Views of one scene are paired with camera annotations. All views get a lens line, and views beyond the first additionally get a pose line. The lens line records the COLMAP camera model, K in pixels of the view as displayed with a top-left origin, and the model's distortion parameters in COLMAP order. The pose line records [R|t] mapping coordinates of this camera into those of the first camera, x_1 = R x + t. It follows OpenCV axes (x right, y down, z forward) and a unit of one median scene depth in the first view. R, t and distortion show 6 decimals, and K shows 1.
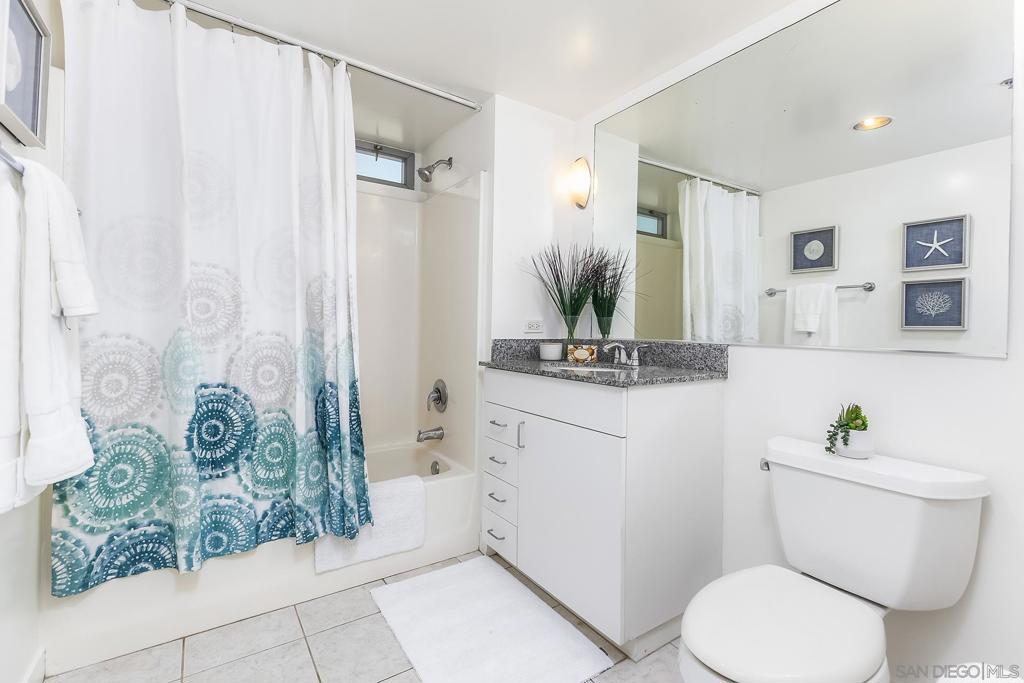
lens RADIAL K [[484.3, 0, 510.9], [0, 484.3, 334.8], [0, 0, 1]] dist [0.005545, -0.000686]
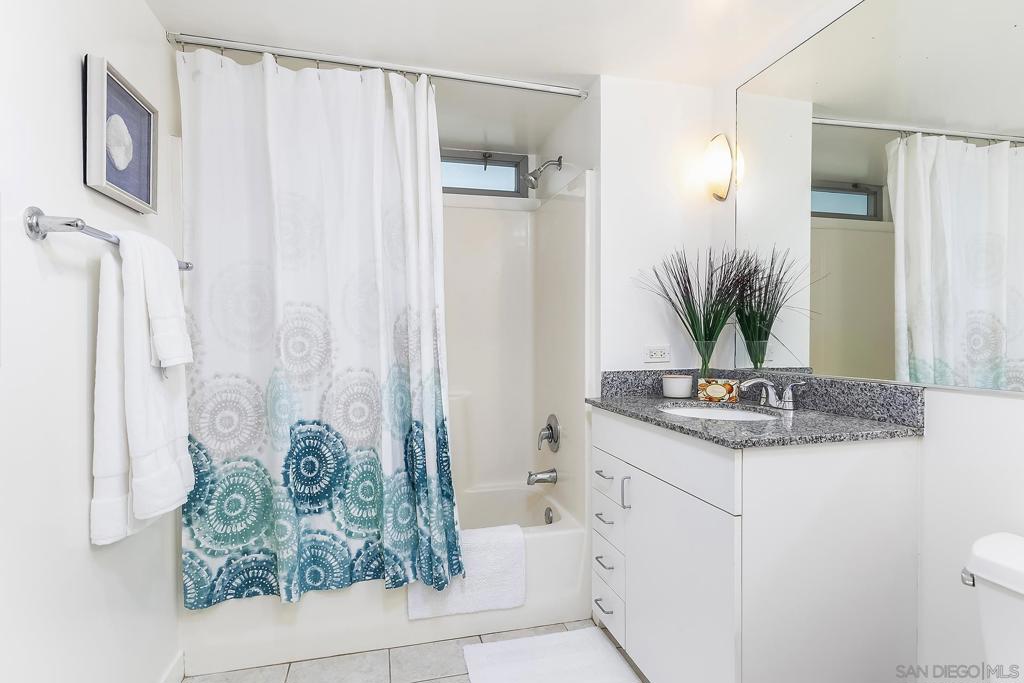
lens RADIAL K [[542.8, 0, 517.0], [0, 542.8, 348.7], [0, 0, 1]] dist [-0.005159, 0.001664]
pose [[0.934352, -0.011639, -0.356162, 0.185762], [0.018478, 0.999704, 0.015805, -0.055537], [0.355872, -0.021349, 0.934291, 0.090283]]
